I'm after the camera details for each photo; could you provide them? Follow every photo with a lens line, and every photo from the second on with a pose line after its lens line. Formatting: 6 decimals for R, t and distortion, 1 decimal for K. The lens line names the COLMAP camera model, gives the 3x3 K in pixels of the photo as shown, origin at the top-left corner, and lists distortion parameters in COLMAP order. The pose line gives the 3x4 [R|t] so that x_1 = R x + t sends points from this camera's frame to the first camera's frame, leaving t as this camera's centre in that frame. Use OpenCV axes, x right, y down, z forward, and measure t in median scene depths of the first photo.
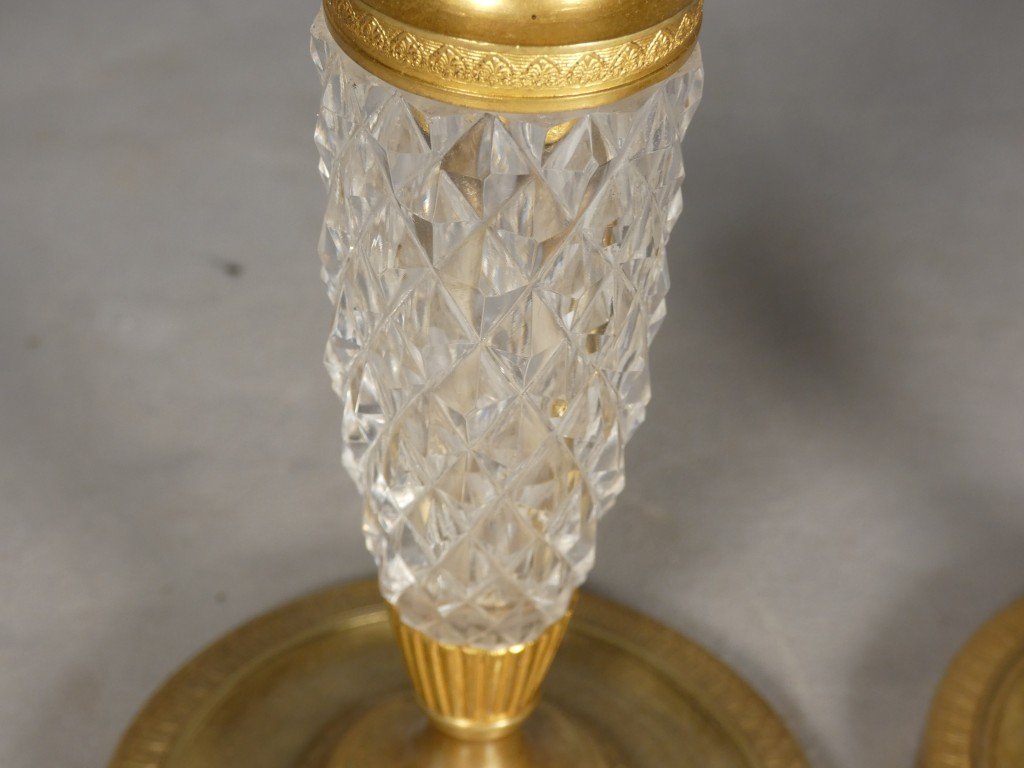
lens RADIAL K [[2303.7, 0, 513.8], [0, 2303.7, 332.6], [0, 0, 1]] dist [0.149915, 0.000000]
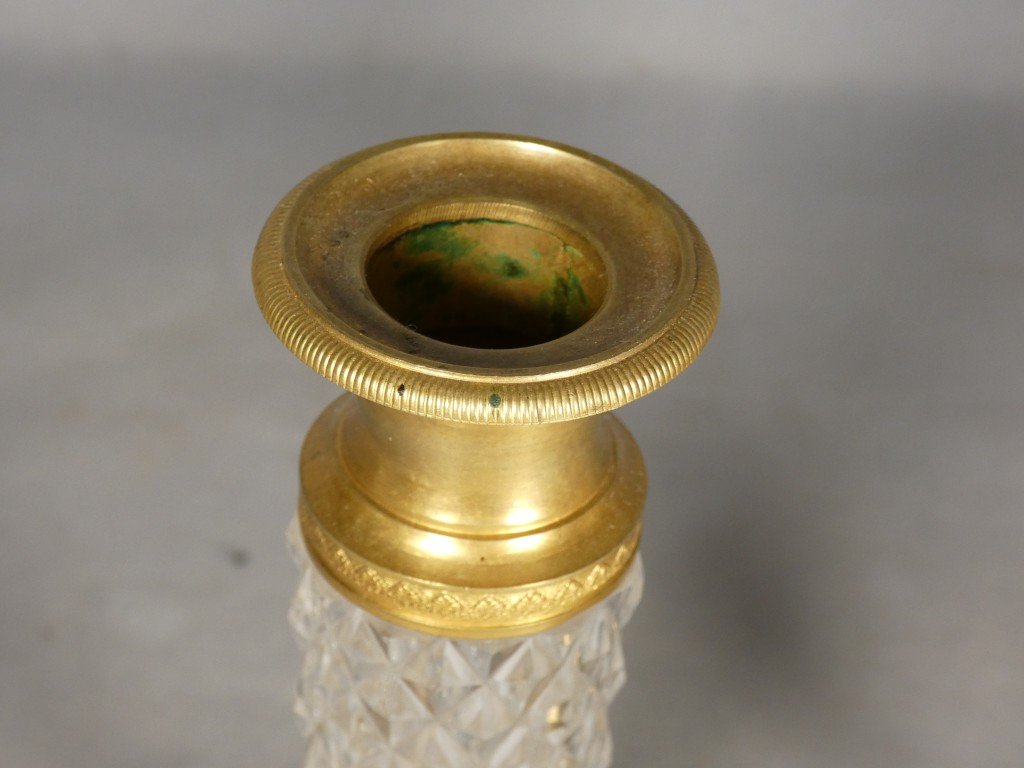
lens RADIAL K [[2303.7, 0, 513.6], [0, 2303.7, 387.6], [0, 0, 1]] dist [0.149915, 0.000000]
pose [[0.999247, 0.033730, -0.019163, 0.041580], [-0.033573, 0.999400, 0.008459, -0.226099], [0.019437, -0.007809, 0.999781, -0.105899]]
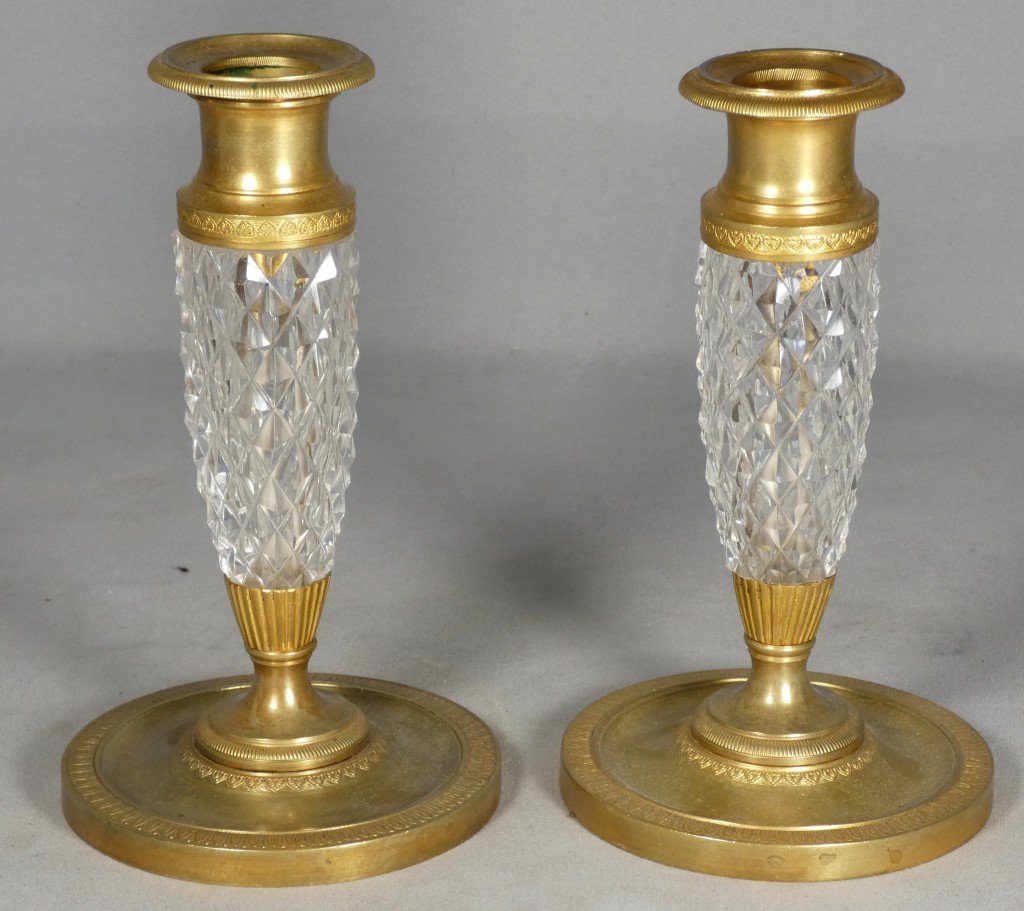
lens RADIAL K [[3275.0, 0, 514.0], [0, 3275.0, 455.7], [0, 0, 1]] dist [0.248768, 0.000000]
pose [[0.996662, -0.028098, -0.076656, 0.483994], [0.002228, 0.947921, -0.318497, 1.098932], [0.081613, 0.317263, 0.944819, -1.901590]]
